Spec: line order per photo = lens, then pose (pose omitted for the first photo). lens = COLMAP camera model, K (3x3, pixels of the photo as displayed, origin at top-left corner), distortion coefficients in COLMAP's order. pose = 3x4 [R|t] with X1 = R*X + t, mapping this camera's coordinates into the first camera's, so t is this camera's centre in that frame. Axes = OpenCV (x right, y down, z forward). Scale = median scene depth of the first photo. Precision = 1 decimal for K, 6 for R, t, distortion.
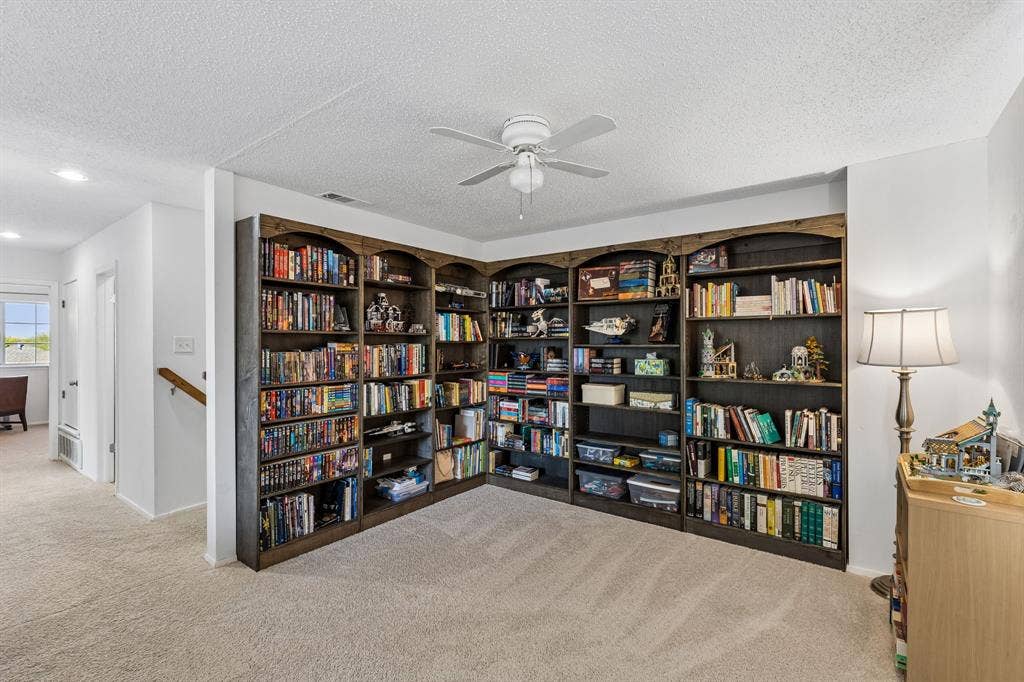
lens RADIAL K [[465.5, 0, 504.5], [0, 465.5, 344.6], [0, 0, 1]] dist [0.010752, 0.001976]
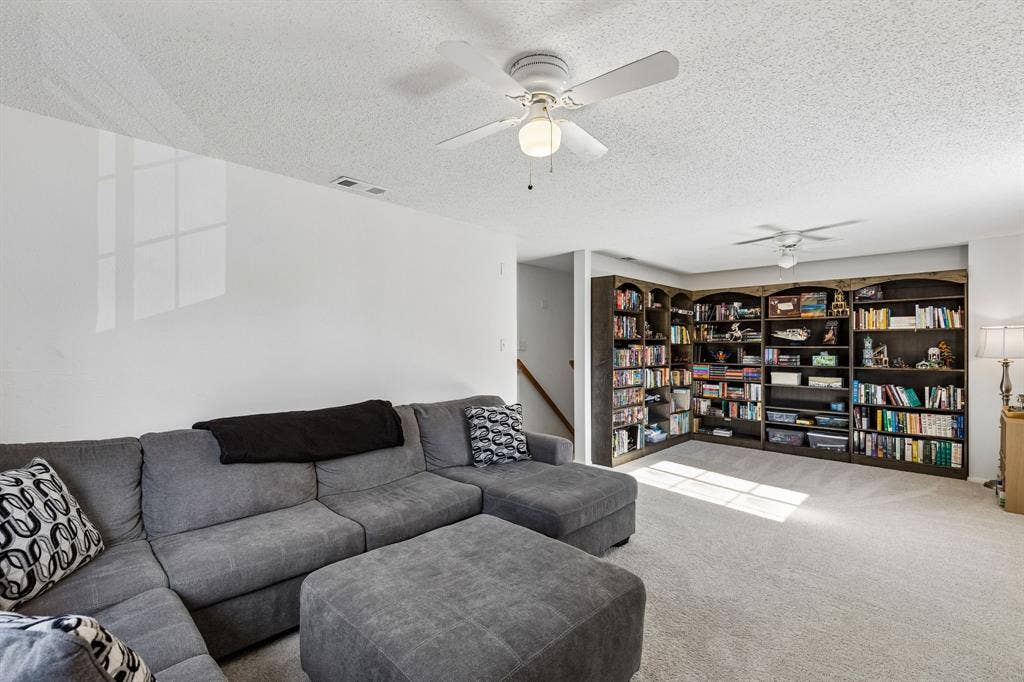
lens RADIAL K [[465.5, 0, 509.1], [0, 465.5, 347.5], [0, 0, 1]] dist [0.010752, 0.001976]
pose [[0.993825, 0.003674, -0.110896, -0.622411], [-0.003663, 0.999993, 0.000302, 0.007545], [0.110896, 0.000106, 0.993832, -0.747680]]
